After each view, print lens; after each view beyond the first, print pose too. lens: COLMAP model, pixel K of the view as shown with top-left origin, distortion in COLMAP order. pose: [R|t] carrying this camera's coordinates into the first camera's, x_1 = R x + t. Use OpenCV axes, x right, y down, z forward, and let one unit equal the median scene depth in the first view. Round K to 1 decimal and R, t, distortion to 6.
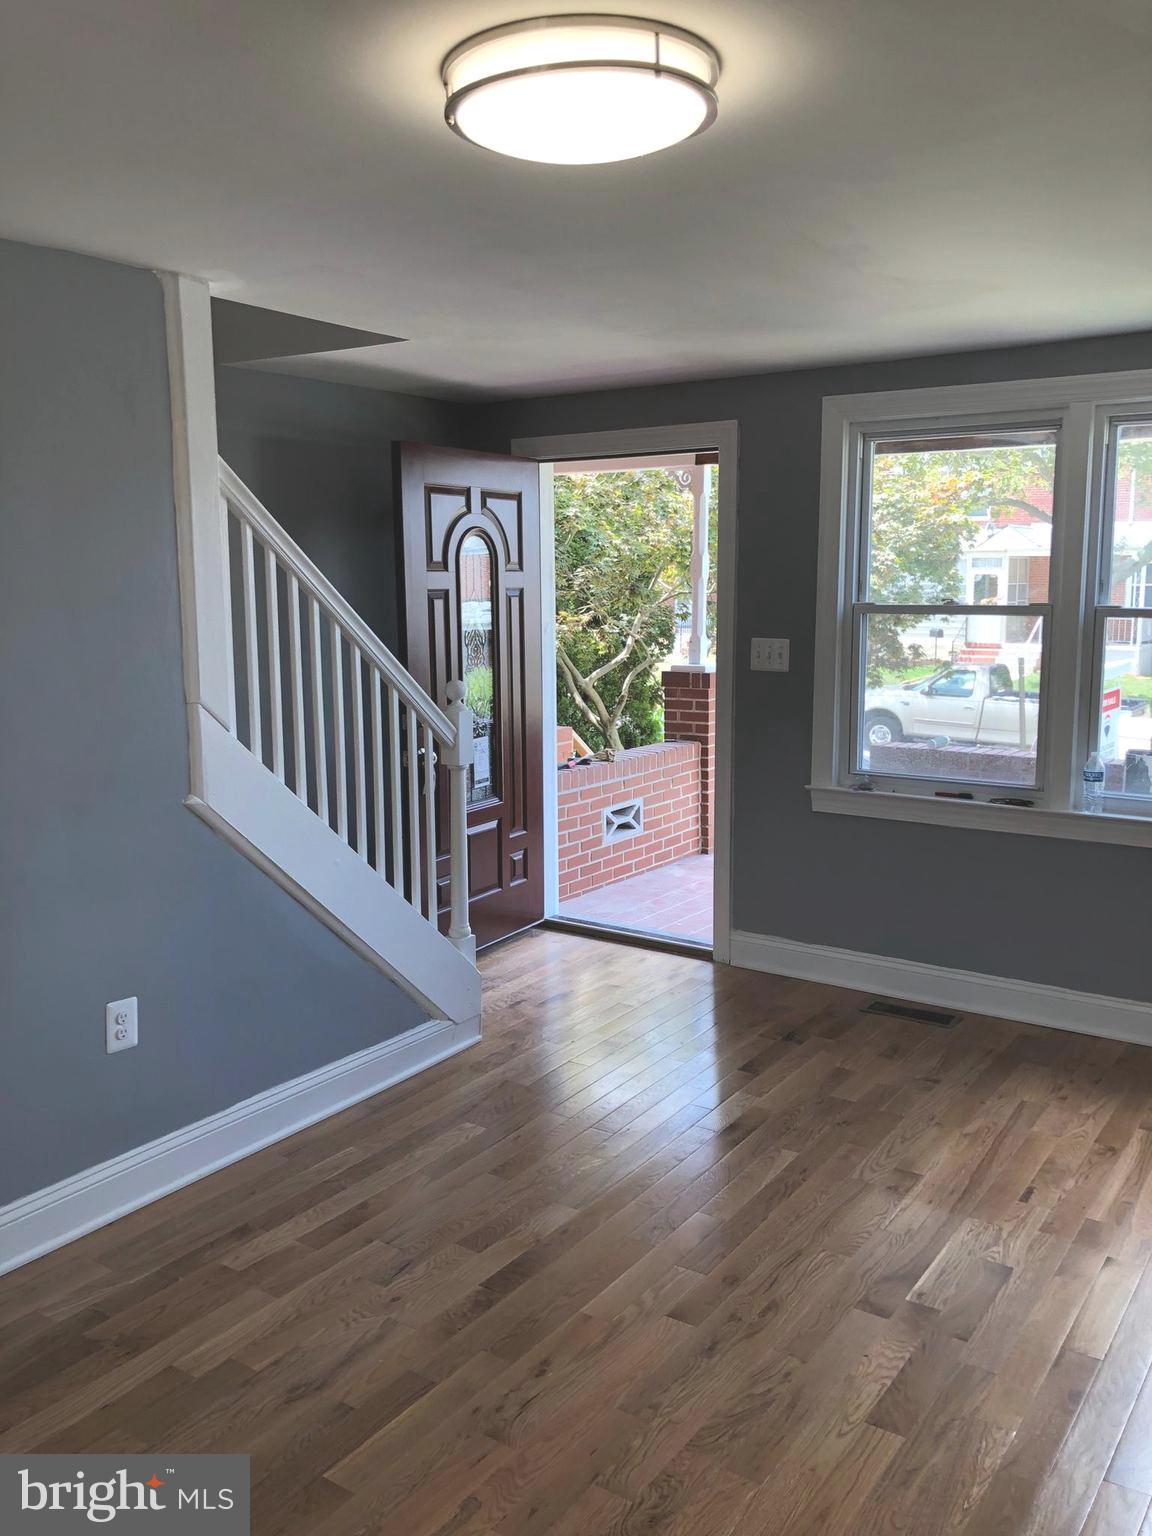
lens RADIAL K [[1265.3, 0, 578.4], [0, 1265.3, 761.9], [0, 0, 1]] dist [0.051732, -0.079480]
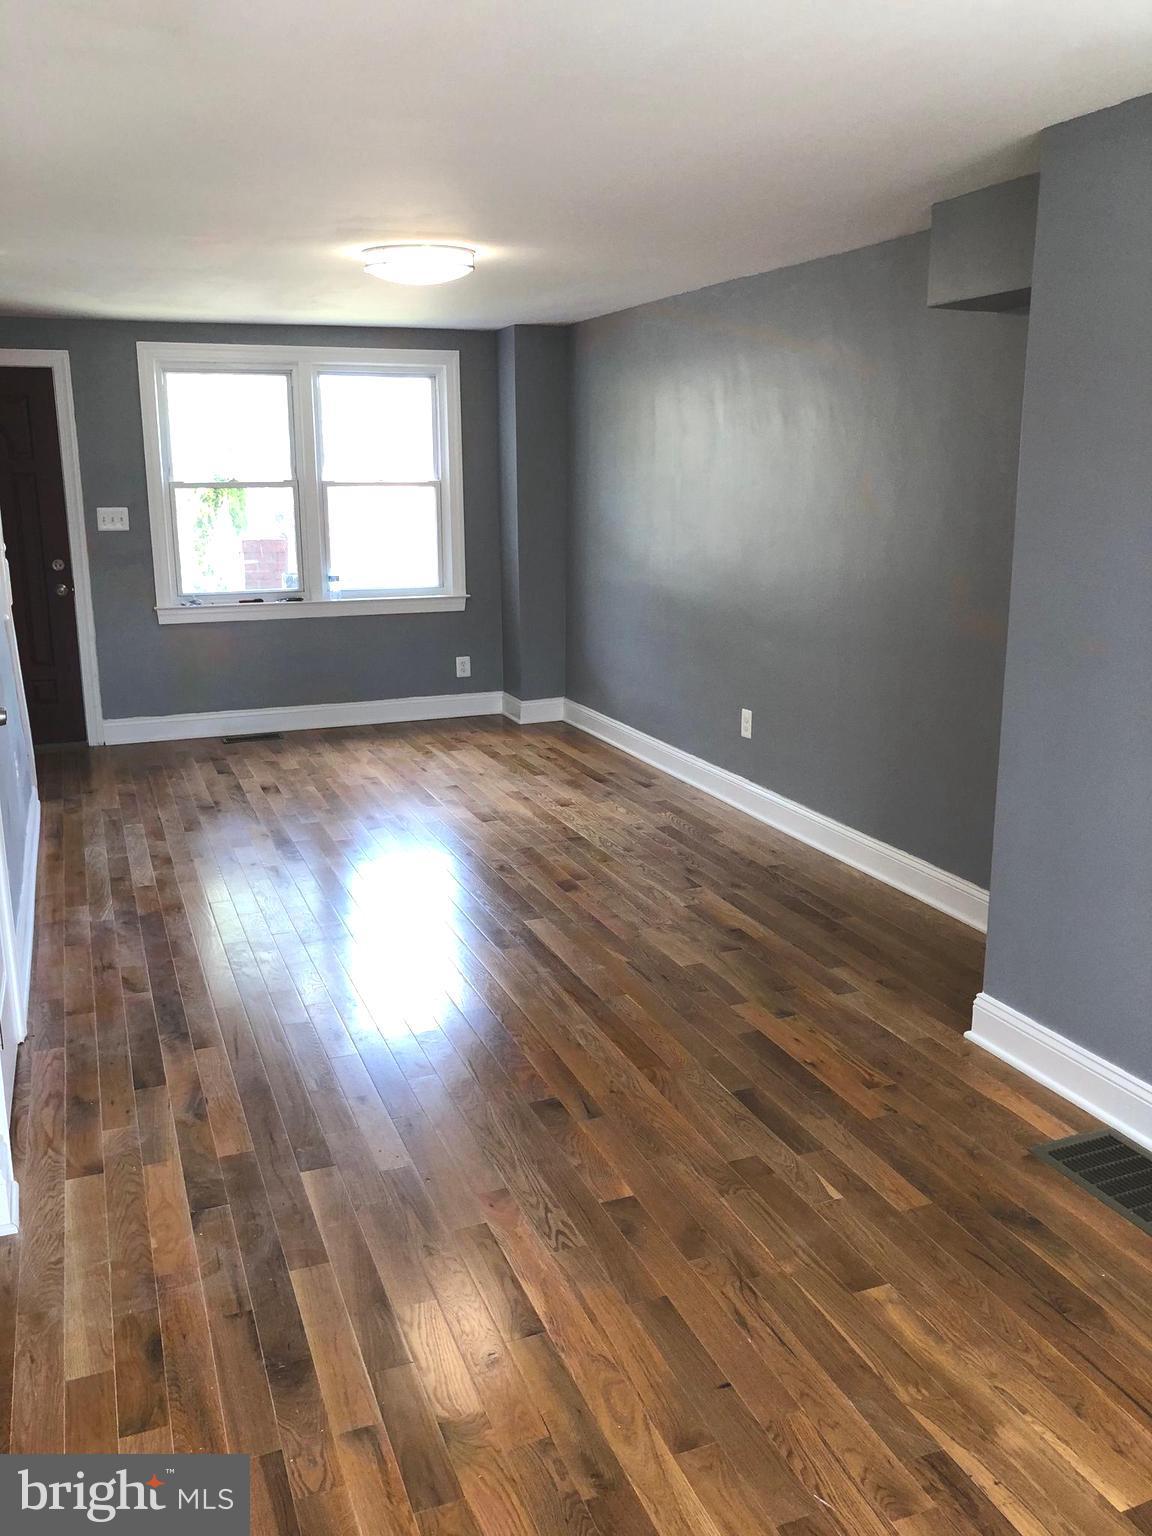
lens RADIAL K [[1265.3, 0, 578.4], [0, 1265.3, 761.9], [0, 0, 1]] dist [0.051732, -0.079480]
pose [[0.558138, -0.189052, 0.807924, -0.867308], [0.121566, 0.981822, 0.145763, 0.044609], [-0.820795, 0.016861, 0.570974, -0.279743]]
